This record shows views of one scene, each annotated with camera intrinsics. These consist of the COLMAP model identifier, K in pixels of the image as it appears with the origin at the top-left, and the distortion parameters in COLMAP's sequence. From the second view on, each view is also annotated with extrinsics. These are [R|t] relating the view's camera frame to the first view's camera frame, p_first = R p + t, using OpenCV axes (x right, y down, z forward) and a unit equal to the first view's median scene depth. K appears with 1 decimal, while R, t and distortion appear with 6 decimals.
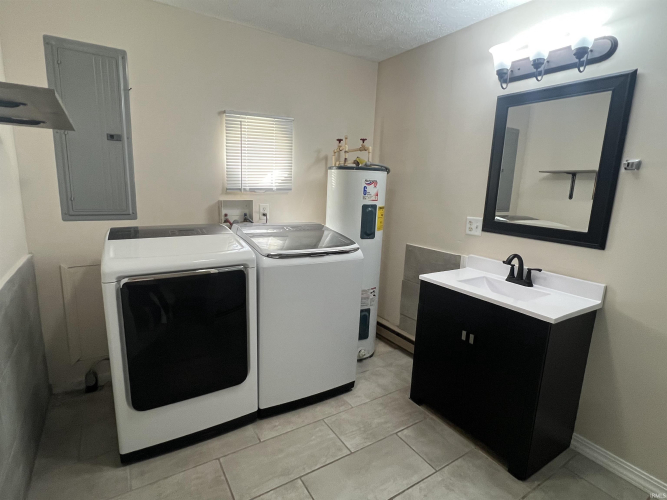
lens RADIAL K [[347.8, 0, 333.5], [0, 347.8, 250.0], [0, 0, 1]] dist [-0.001965, 0.000317]
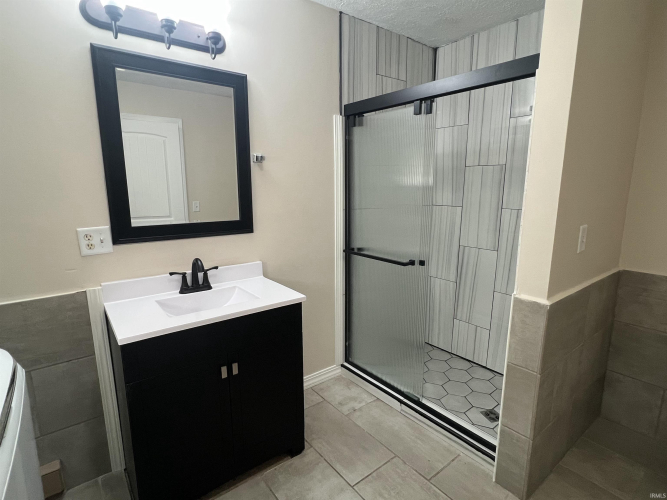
lens RADIAL K [[347.8, 0, 333.5], [0, 347.8, 250.0], [0, 0, 1]] dist [-0.001965, 0.000317]
pose [[-0.093457, -0.221840, 0.970594, -0.325204], [0.184401, 0.954138, 0.235834, -0.146021], [-0.978398, 0.201019, -0.048264, 0.707753]]
